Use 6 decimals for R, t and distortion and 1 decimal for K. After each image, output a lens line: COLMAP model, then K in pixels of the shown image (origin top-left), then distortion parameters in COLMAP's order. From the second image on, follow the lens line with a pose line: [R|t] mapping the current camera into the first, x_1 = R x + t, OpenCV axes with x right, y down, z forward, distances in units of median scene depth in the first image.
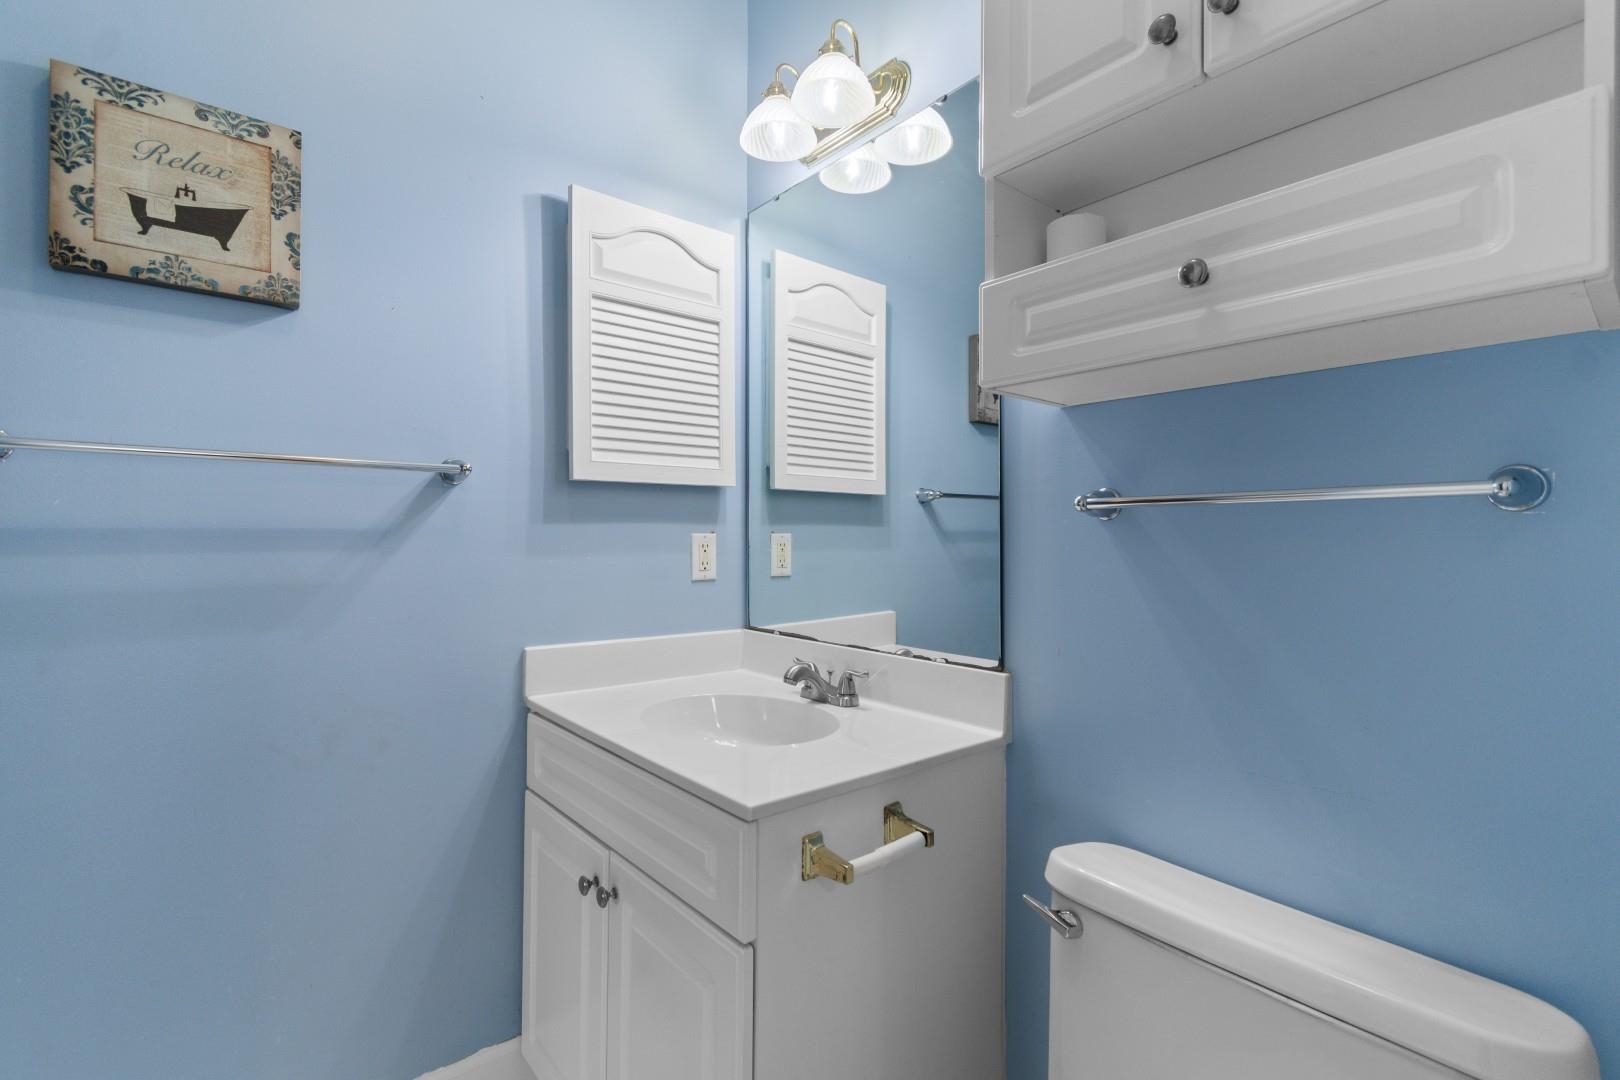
lens RADIAL K [[727.1, 0, 815.8], [0, 727.1, 535.0], [0, 0, 1]] dist [0.005683, -0.002574]
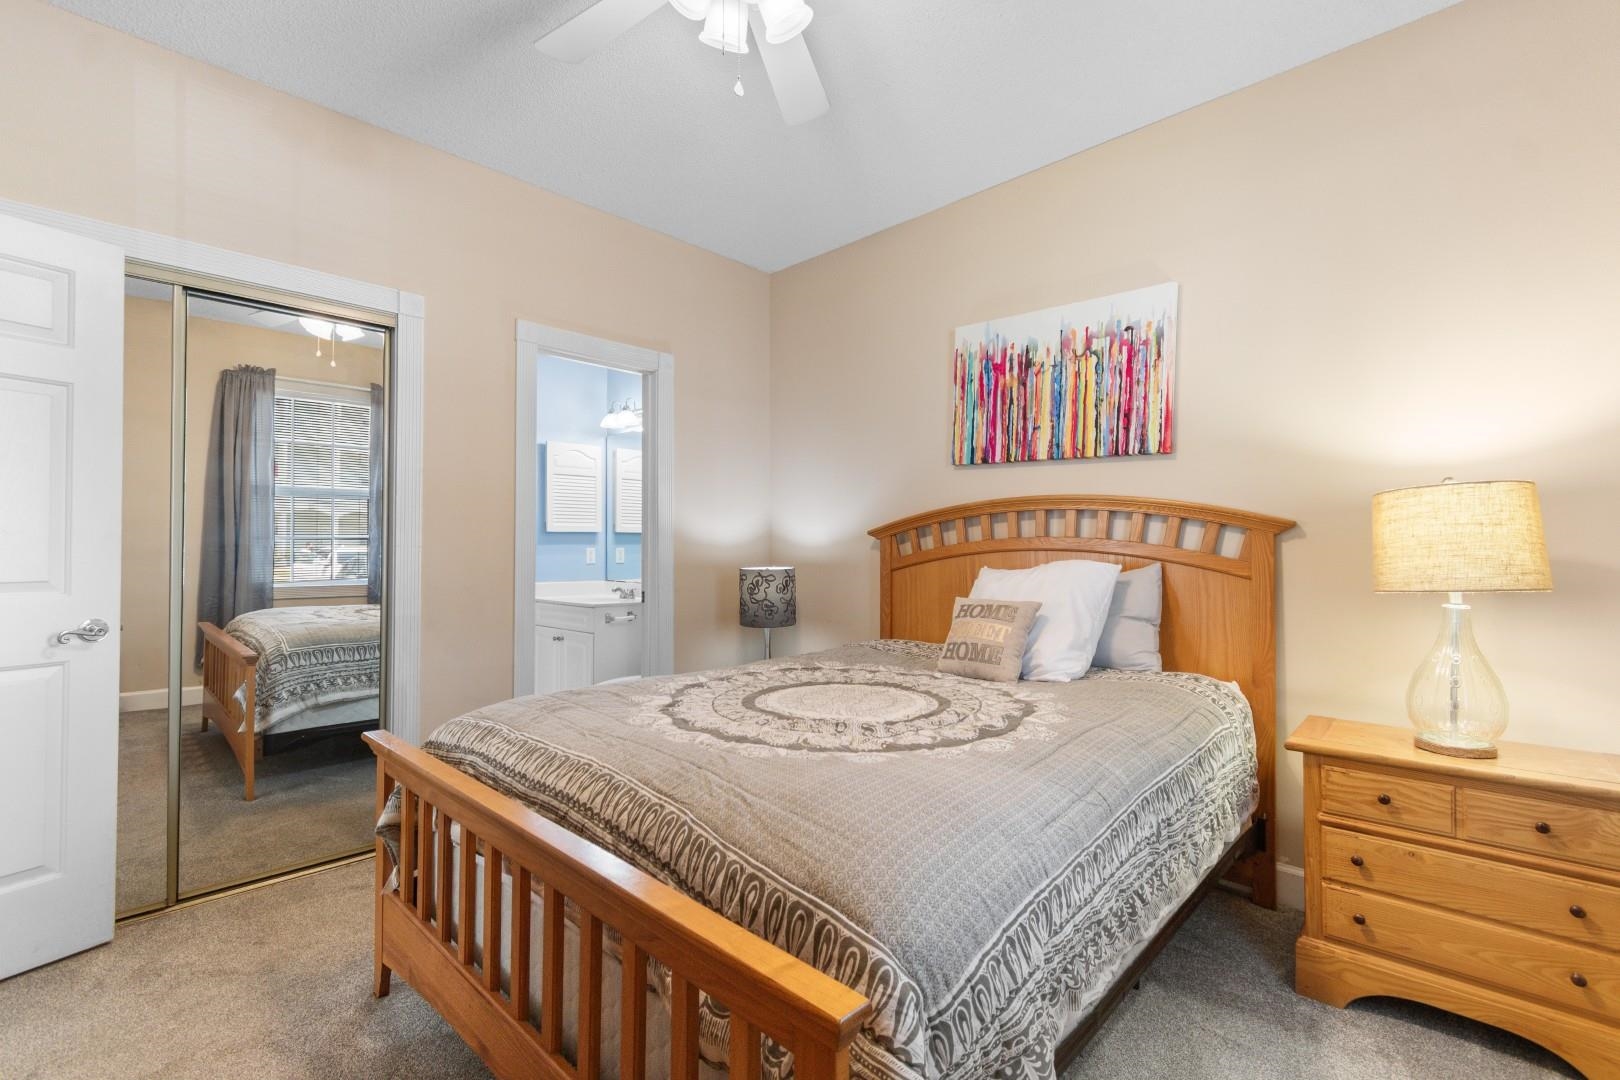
lens RADIAL K [[727.1, 0, 803.0], [0, 727.1, 526.9], [0, 0, 1]] dist [0.005683, -0.002574]
pose [[0.996062, -0.003419, 0.088593, 0.656492], [0.005669, 0.999667, -0.025159, -0.012370], [-0.088477, 0.025562, 0.995750, -2.978705]]
